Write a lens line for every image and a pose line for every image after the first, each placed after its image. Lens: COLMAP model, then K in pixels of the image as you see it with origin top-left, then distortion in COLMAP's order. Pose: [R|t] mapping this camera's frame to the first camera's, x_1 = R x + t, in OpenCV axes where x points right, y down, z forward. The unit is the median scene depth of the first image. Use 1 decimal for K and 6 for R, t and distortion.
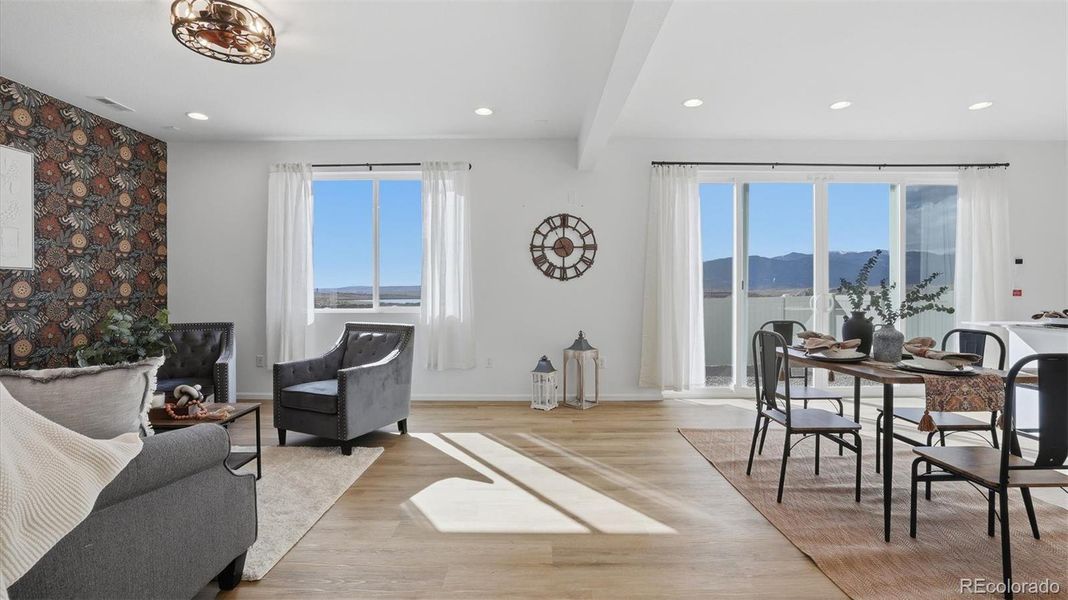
lens RADIAL K [[466.4, 0, 531.2], [0, 466.4, 293.5], [0, 0, 1]] dist [-0.052593, 0.020098]
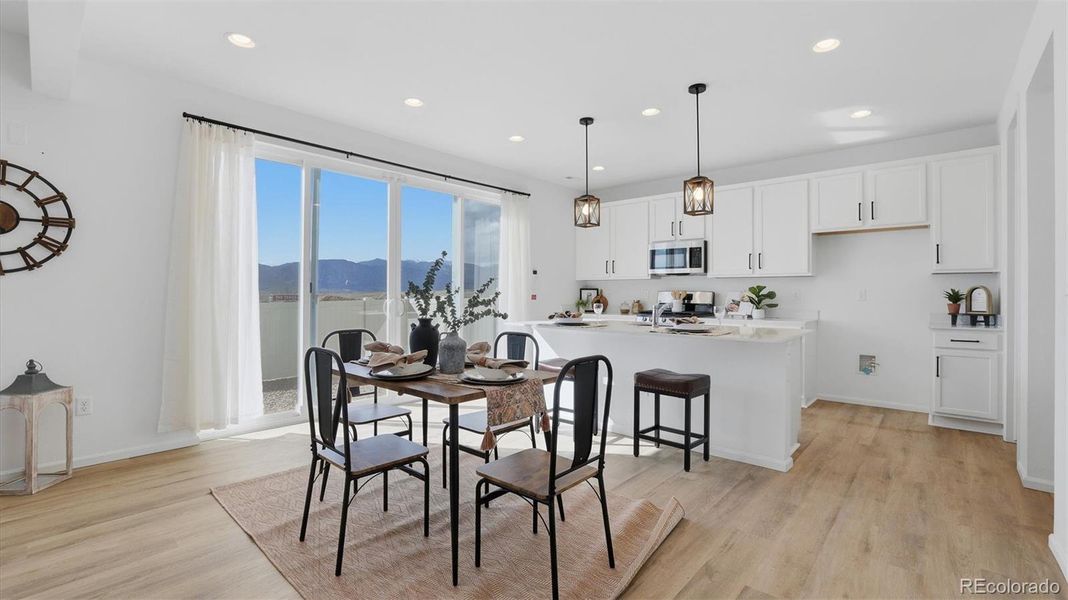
lens RADIAL K [[466.4, 0, 531.2], [0, 466.4, 293.5], [0, 0, 1]] dist [-0.052593, 0.020098]
pose [[0.668048, 0.006805, 0.744087, 0.168995], [-0.002475, 0.999973, -0.006923, -0.003989], [-0.744114, 0.002783, 0.668047, 0.225034]]
